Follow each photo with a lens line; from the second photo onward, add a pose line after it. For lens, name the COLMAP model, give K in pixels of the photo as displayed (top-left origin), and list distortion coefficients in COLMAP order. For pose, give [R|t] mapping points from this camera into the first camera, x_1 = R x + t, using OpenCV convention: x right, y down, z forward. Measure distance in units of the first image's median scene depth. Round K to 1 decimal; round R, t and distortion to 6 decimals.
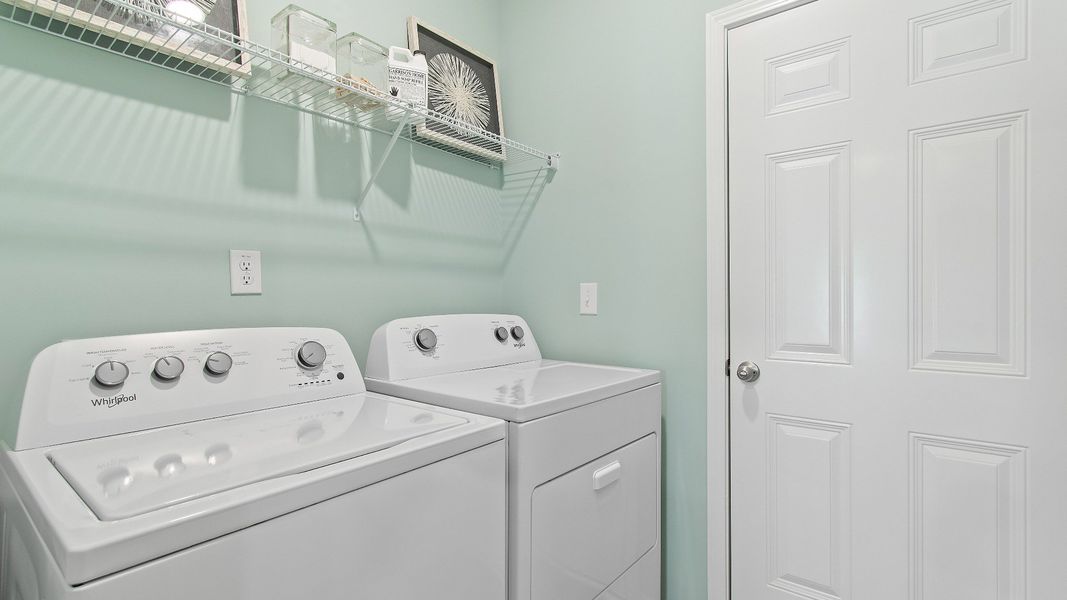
lens RADIAL K [[480.3, 0, 529.5], [0, 480.3, 302.3], [0, 0, 1]] dist [0.002027, -0.003150]
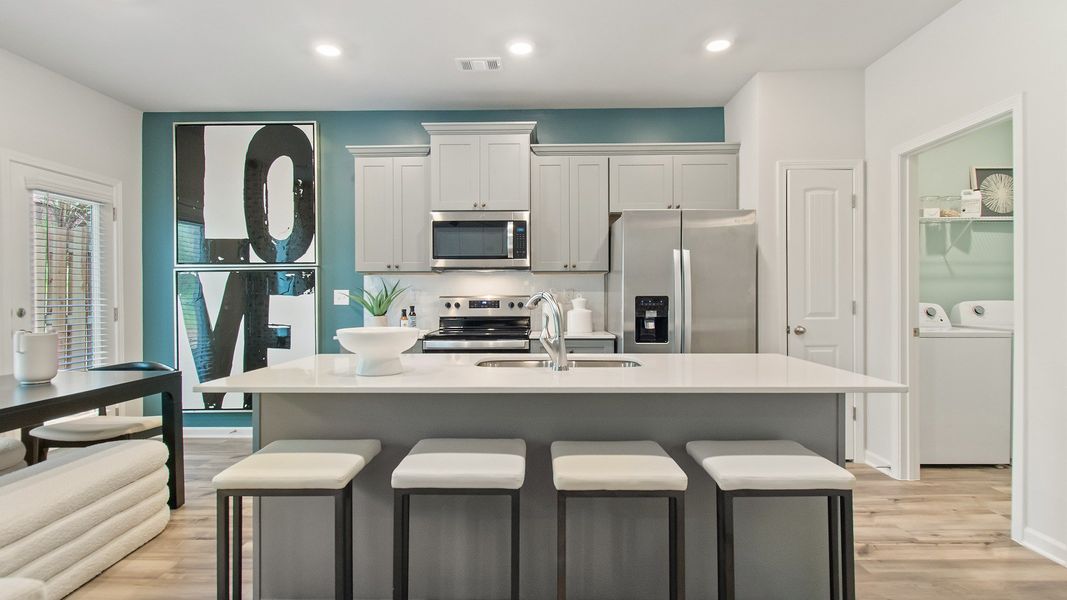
lens RADIAL K [[525.3, 0, 535.8], [0, 525.3, 300.1], [0, 0, 1]] dist [0.007089, -0.005197]
pose [[0.613709, 0.006971, -0.789502, 0.496010], [-0.004293, 0.999976, 0.005492, 0.020554], [0.789521, 0.000019, 0.613724, -2.339247]]
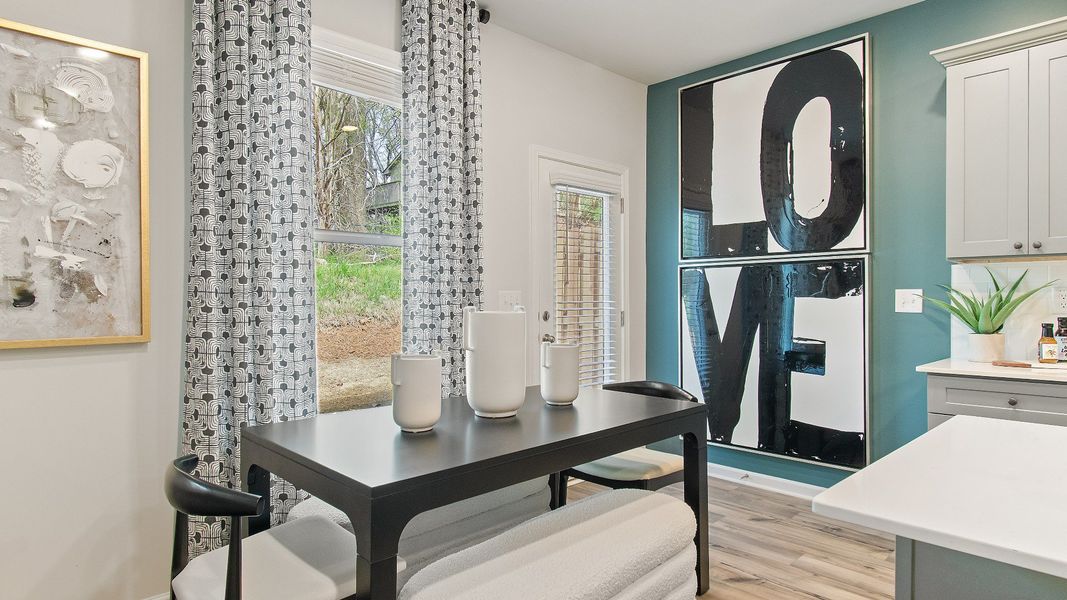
lens RADIAL K [[599.3, 0, 533.8], [0, 599.3, 301.4], [0, 0, 1]] dist [0.001481, -0.002618]
pose [[-0.131535, 0.010595, -0.991255, -0.188069], [-0.005076, 0.999923, 0.011361, 0.011418], [0.991299, 0.006526, -0.131471, -2.422610]]
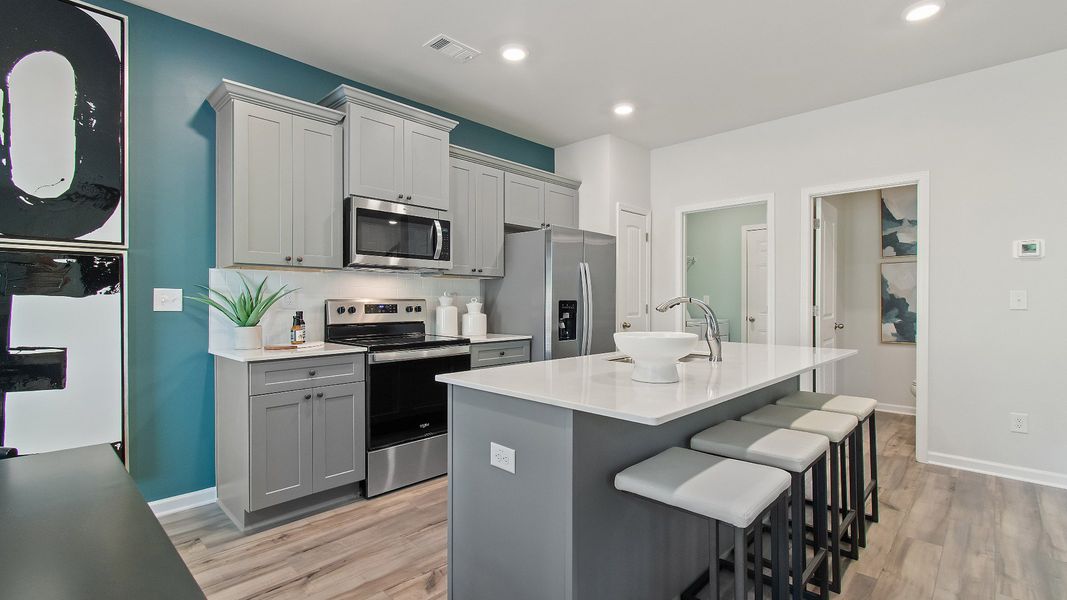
lens RADIAL K [[480.3, 0, 537.9], [0, 480.3, 299.5], [0, 0, 1]] dist [0.002027, -0.003150]
pose [[0.996746, 0.008829, -0.080125, -0.933566], [-0.009224, 0.999947, -0.004564, 0.020852], [0.080081, 0.005288, 0.996774, -3.009534]]
